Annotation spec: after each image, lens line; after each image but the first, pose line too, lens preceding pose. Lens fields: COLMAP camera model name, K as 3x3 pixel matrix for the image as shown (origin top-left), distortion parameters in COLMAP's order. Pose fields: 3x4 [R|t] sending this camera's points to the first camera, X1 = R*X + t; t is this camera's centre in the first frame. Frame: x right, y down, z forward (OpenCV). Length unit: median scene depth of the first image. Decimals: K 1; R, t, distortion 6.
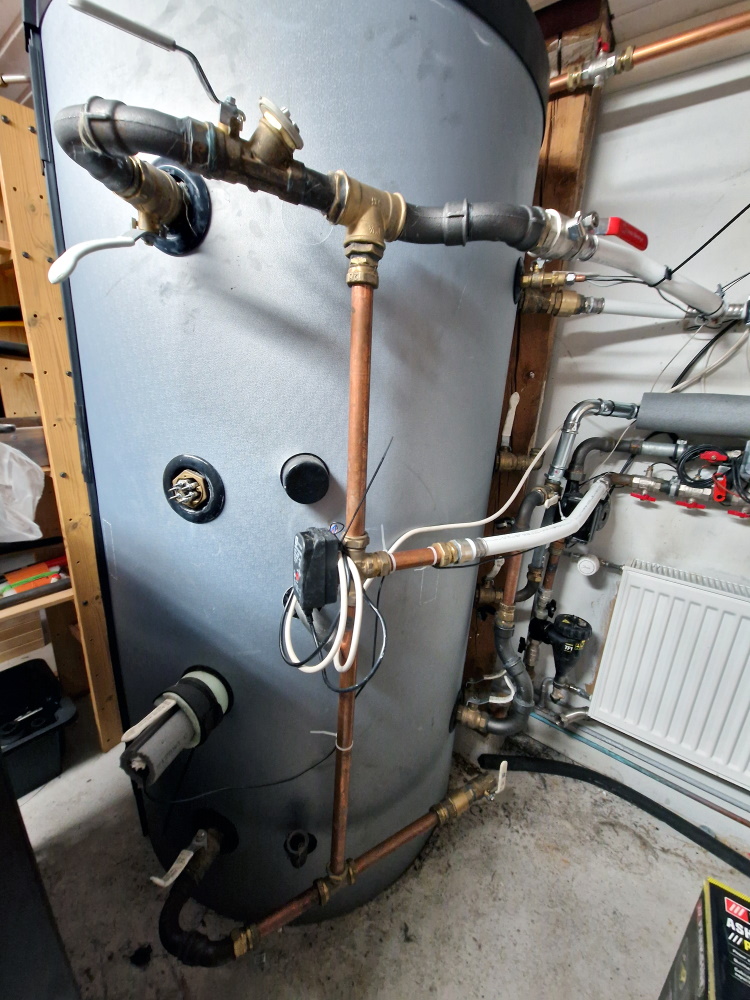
lens RADIAL K [[401.3, 0, 374.8], [0, 401.3, 492.1], [0, 0, 1]] dist [0.001767, 0.000009]
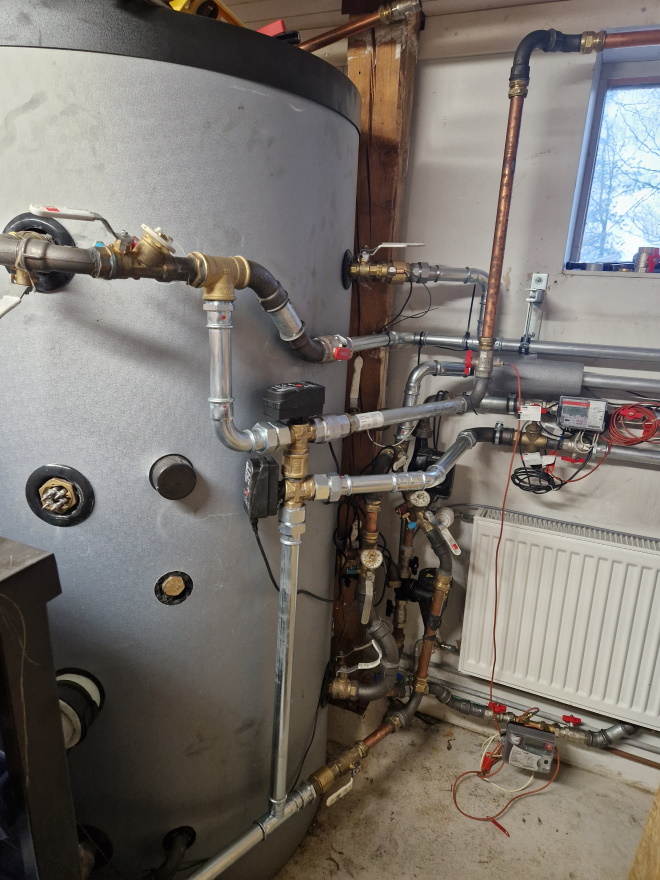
lens RADIAL K [[587.5, 0, 329.6], [0, 587.5, 439.8], [0, 0, 1]] dist [0.036614, 0.000233]
pose [[0.971381, -0.081752, 0.223016, -0.102741], [0.076741, 0.996567, 0.031058, -0.147021], [-0.224789, -0.013054, 0.974320, -0.664192]]
